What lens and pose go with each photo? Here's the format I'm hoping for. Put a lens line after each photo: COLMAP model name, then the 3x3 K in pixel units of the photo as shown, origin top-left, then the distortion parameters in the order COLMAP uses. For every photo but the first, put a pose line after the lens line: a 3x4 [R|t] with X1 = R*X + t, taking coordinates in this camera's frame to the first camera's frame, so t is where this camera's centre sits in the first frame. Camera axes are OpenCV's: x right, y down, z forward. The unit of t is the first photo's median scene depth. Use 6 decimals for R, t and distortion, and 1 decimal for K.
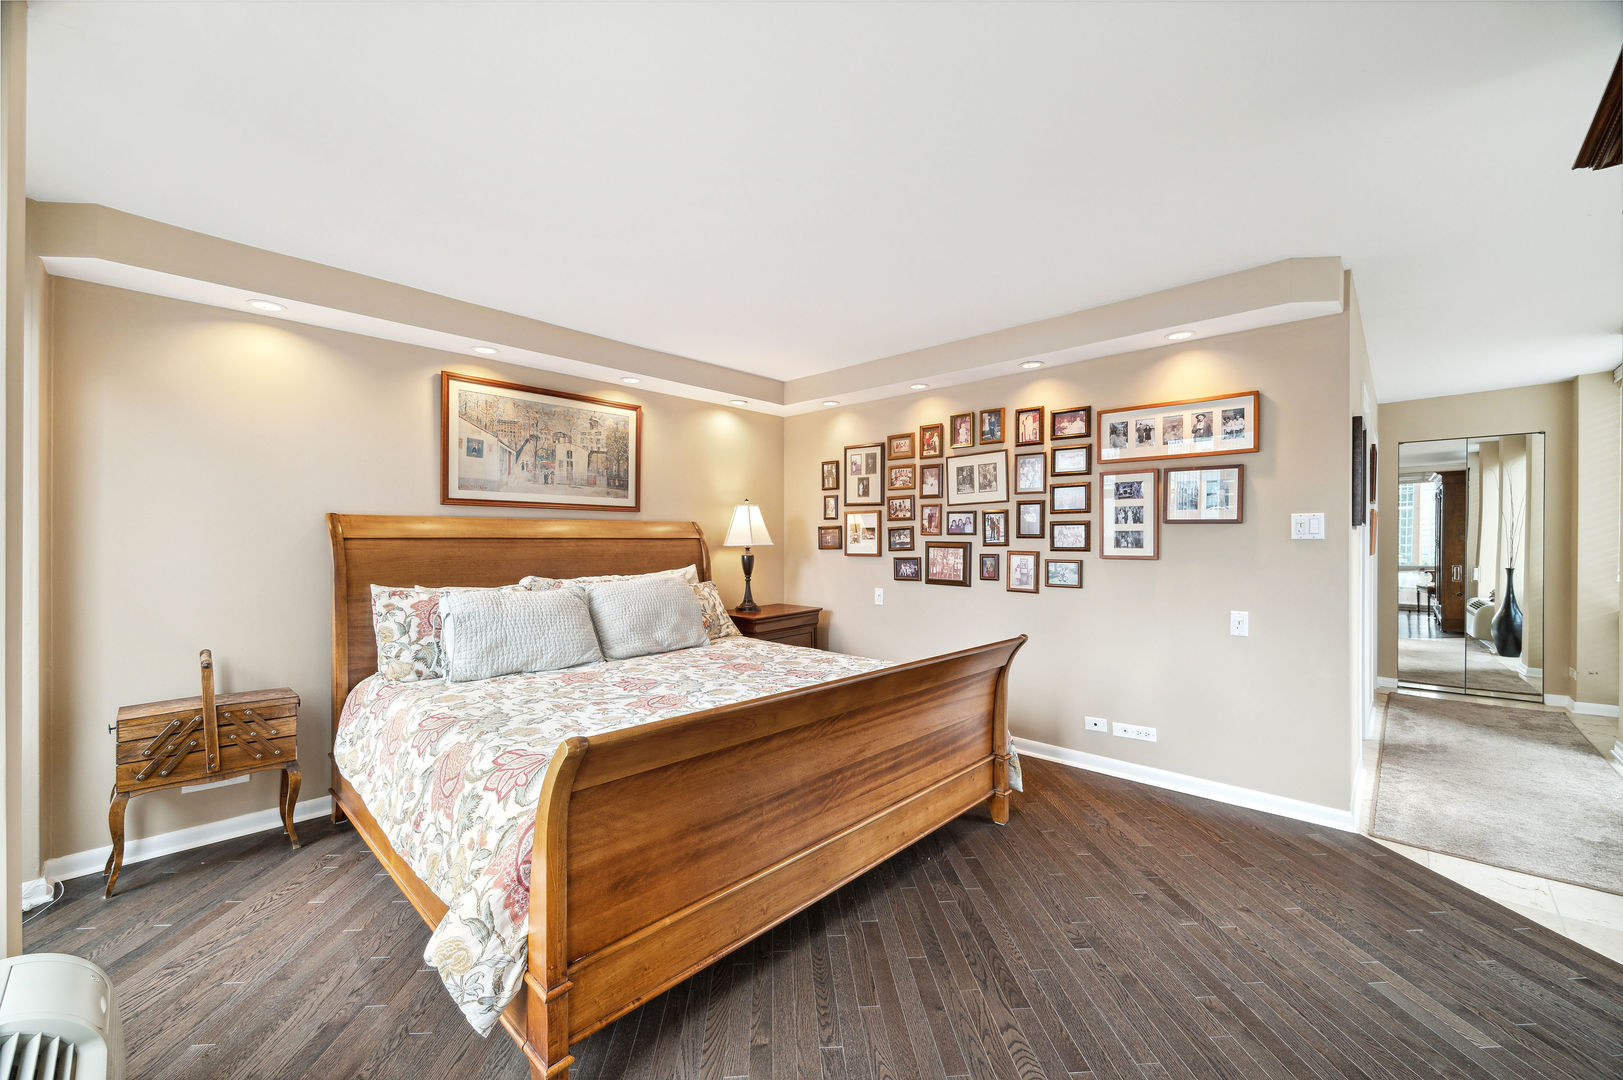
lens RADIAL K [[638.9, 0, 813.8], [0, 638.9, 536.1], [0, 0, 1]] dist [-0.000654, 0.000317]
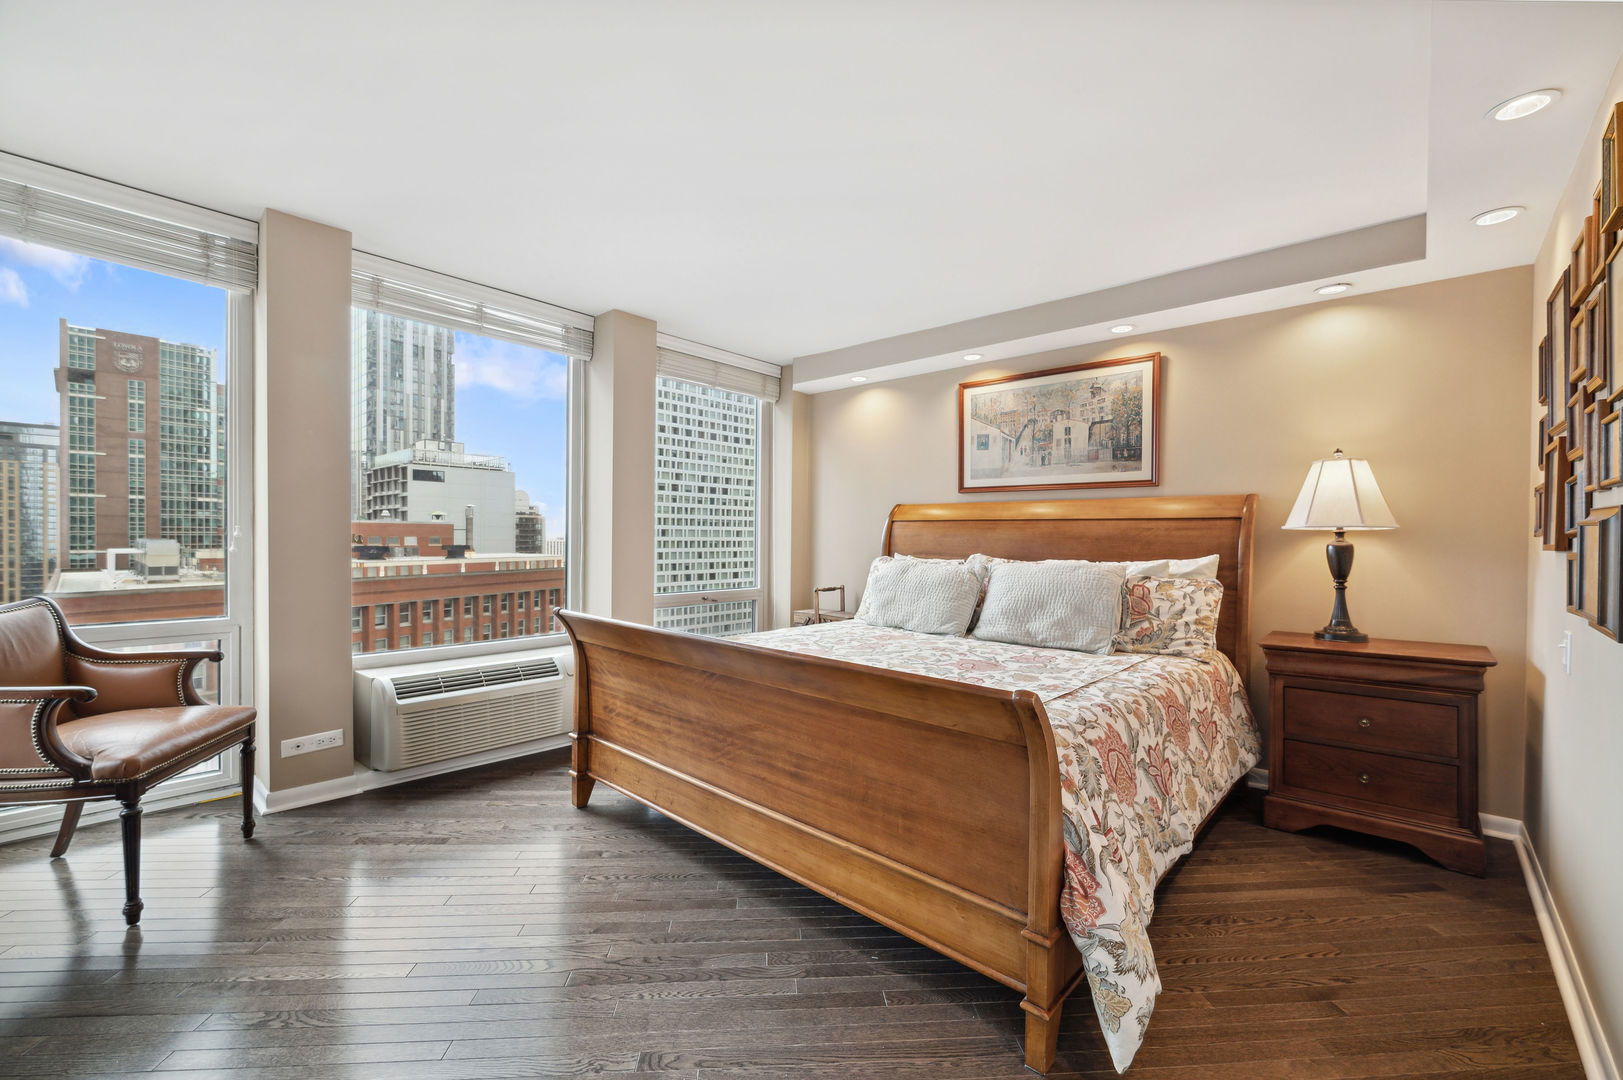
lens RADIAL K [[664.5, 0, 812.5], [0, 664.5, 540.8], [0, 0, 1]] dist [-0.000704, -0.000106]
pose [[0.021345, 0.008757, -0.999734, 0.593917], [-0.005364, 0.999948, 0.008645, 0.028034], [0.999758, 0.005178, 0.021391, 0.600098]]
